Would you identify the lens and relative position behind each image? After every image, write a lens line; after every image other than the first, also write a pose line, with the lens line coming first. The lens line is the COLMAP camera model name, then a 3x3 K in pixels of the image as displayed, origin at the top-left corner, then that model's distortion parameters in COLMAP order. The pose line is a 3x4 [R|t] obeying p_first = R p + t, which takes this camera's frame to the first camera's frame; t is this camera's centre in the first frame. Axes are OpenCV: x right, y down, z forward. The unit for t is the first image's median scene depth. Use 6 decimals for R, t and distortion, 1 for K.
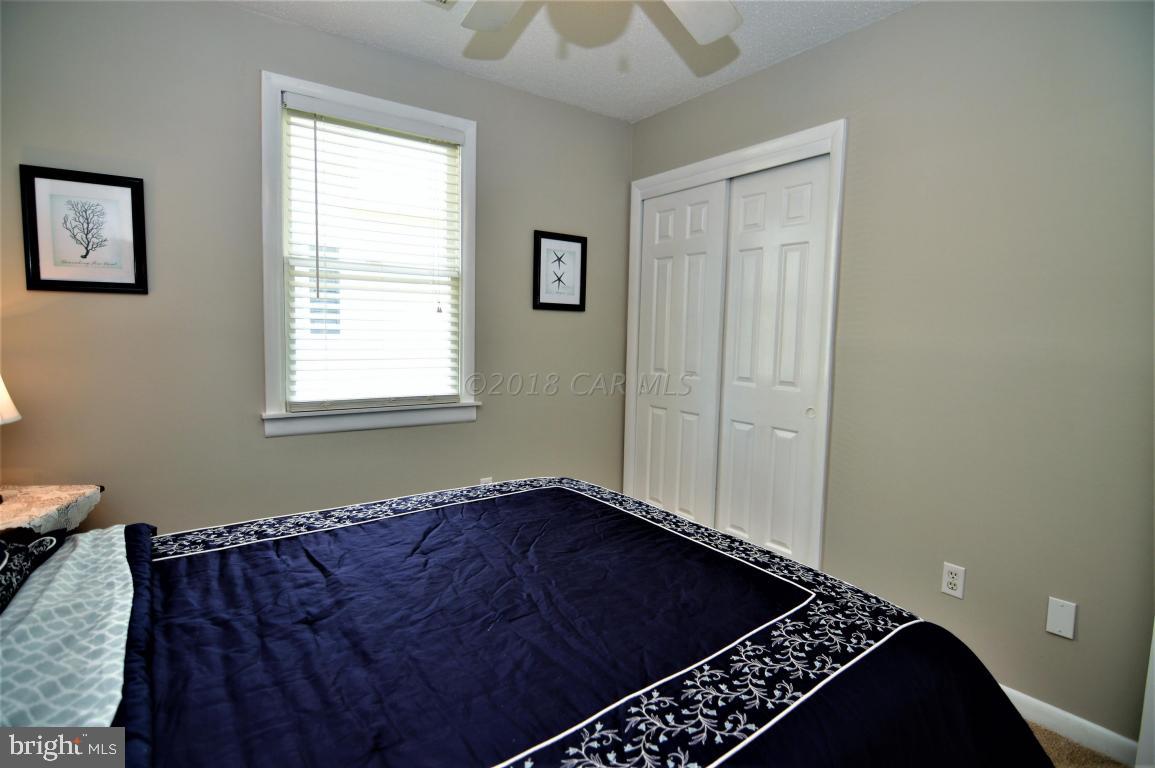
lens RADIAL K [[565.4, 0, 588.6], [0, 565.4, 382.3], [0, 0, 1]] dist [-0.004320, -0.009717]
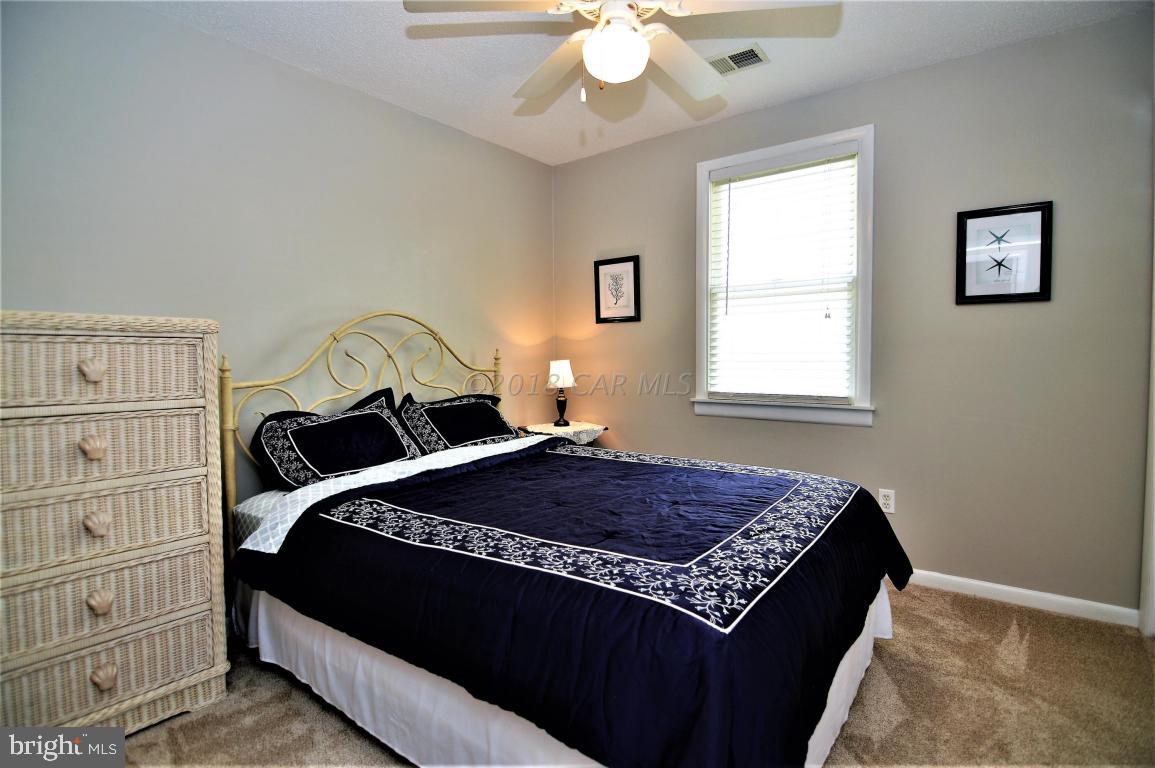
lens RADIAL K [[565.4, 0, 582.0], [0, 565.4, 379.1], [0, 0, 1]] dist [-0.004320, -0.009717]
pose [[0.308404, 0.022798, -0.950982, 0.605850], [-0.064955, 0.997884, 0.002857, 0.018235], [0.949035, 0.060890, 0.309232, 0.238620]]
